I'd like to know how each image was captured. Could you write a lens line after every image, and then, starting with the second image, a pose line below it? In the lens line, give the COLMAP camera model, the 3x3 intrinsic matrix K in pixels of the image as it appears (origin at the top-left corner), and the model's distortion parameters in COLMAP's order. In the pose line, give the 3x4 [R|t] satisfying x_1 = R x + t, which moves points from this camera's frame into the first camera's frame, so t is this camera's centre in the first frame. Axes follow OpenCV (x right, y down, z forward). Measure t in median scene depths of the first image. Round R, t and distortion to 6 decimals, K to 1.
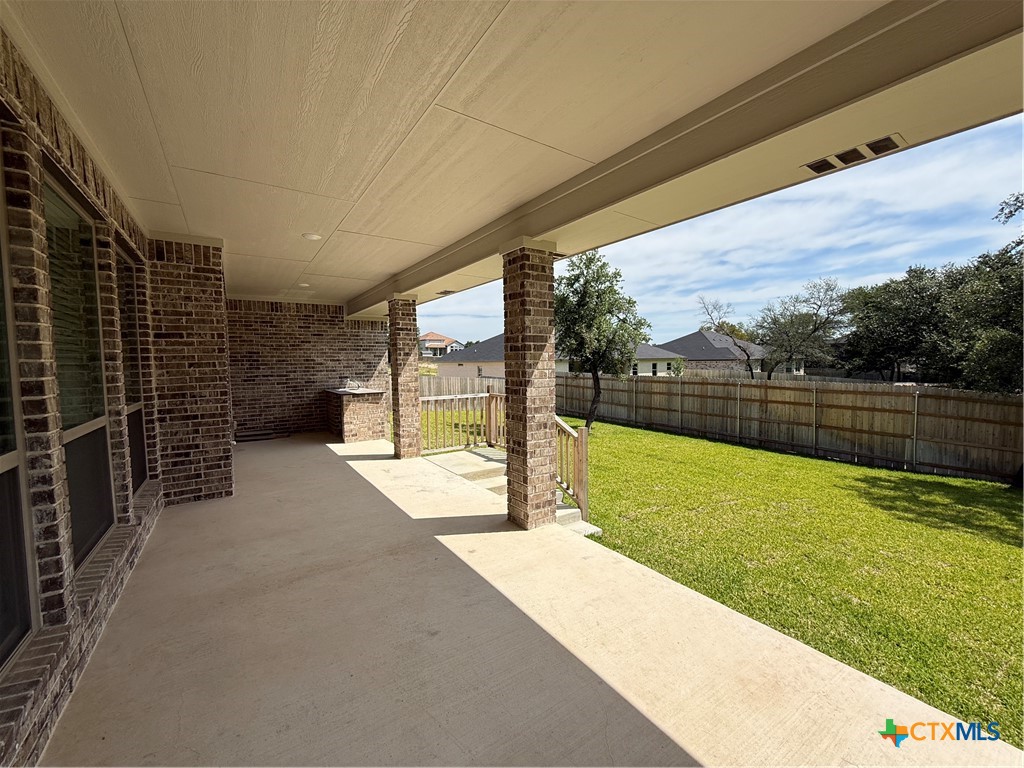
lens RADIAL K [[407.7, 0, 511.7], [0, 407.7, 382.8], [0, 0, 1]] dist [-0.001200, -0.000133]
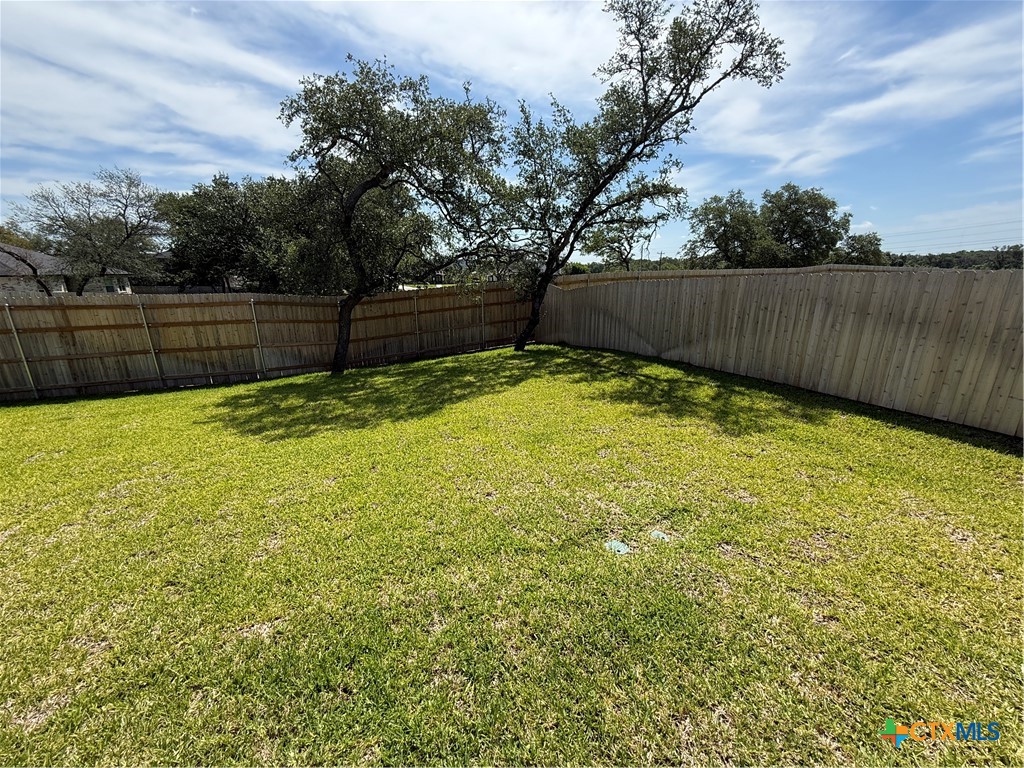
lens RADIAL K [[405.9, 0, 513.9], [0, 405.9, 383.2], [0, 0, 1]] dist [0.000117, -0.000309]
pose [[0.207648, -0.250480, 0.945591, 0.127527], [0.062508, 0.968083, 0.242712, 0.016834], [-0.976204, 0.008709, 0.216678, 0.145422]]
